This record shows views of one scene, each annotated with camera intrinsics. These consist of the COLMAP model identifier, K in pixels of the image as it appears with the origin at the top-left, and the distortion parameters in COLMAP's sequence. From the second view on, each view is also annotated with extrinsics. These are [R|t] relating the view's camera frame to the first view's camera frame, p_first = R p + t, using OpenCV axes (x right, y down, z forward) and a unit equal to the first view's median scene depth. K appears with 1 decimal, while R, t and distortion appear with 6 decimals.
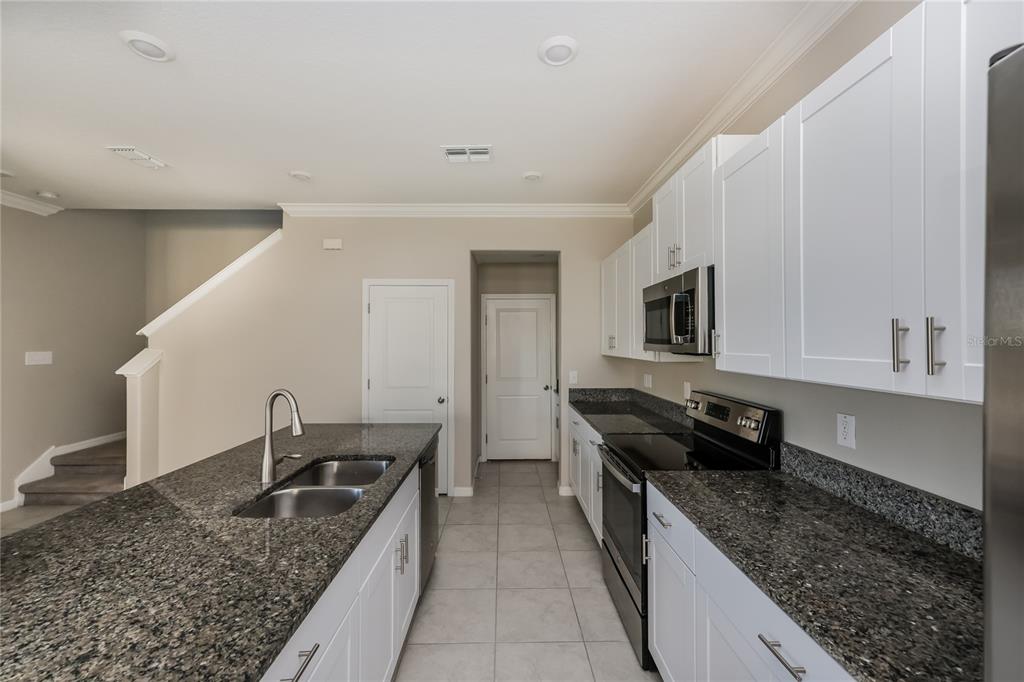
lens RADIAL K [[404.6, 0, 512.1], [0, 404.6, 339.9], [0, 0, 1]] dist [0.013660, 0.000125]
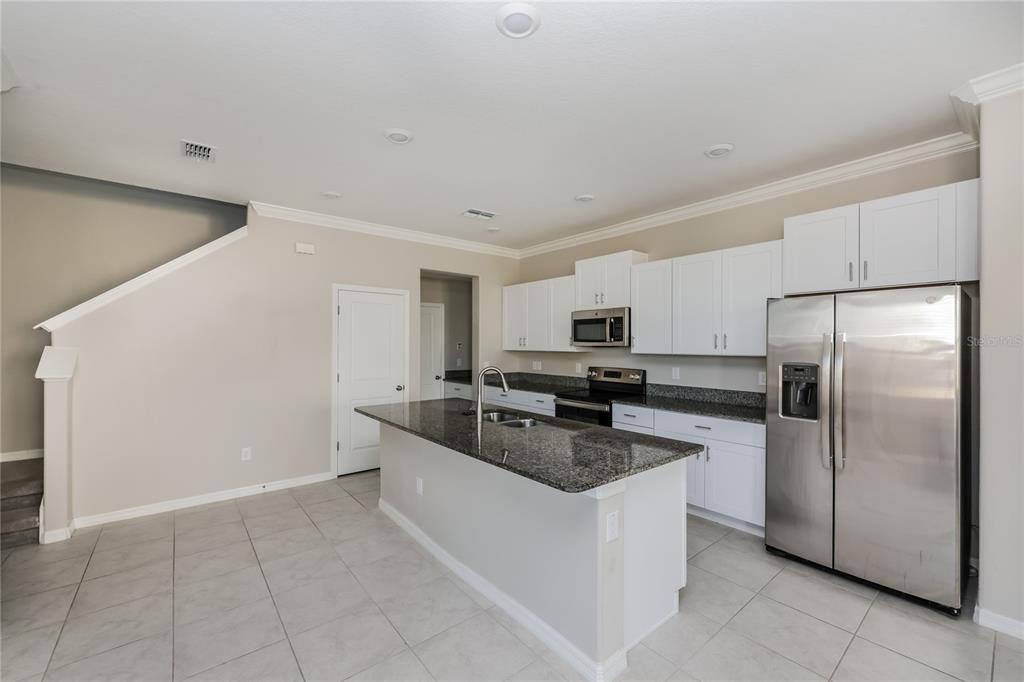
lens RADIAL K [[404.6, 0, 510.6], [0, 404.6, 343.4], [0, 0, 1]] dist [0.013660, 0.000125]
pose [[0.791011, 0.002958, 0.611794, -0.755615], [-0.006469, 0.999973, 0.003530, 0.008363], [-0.611767, -0.006750, 0.791009, -0.205462]]
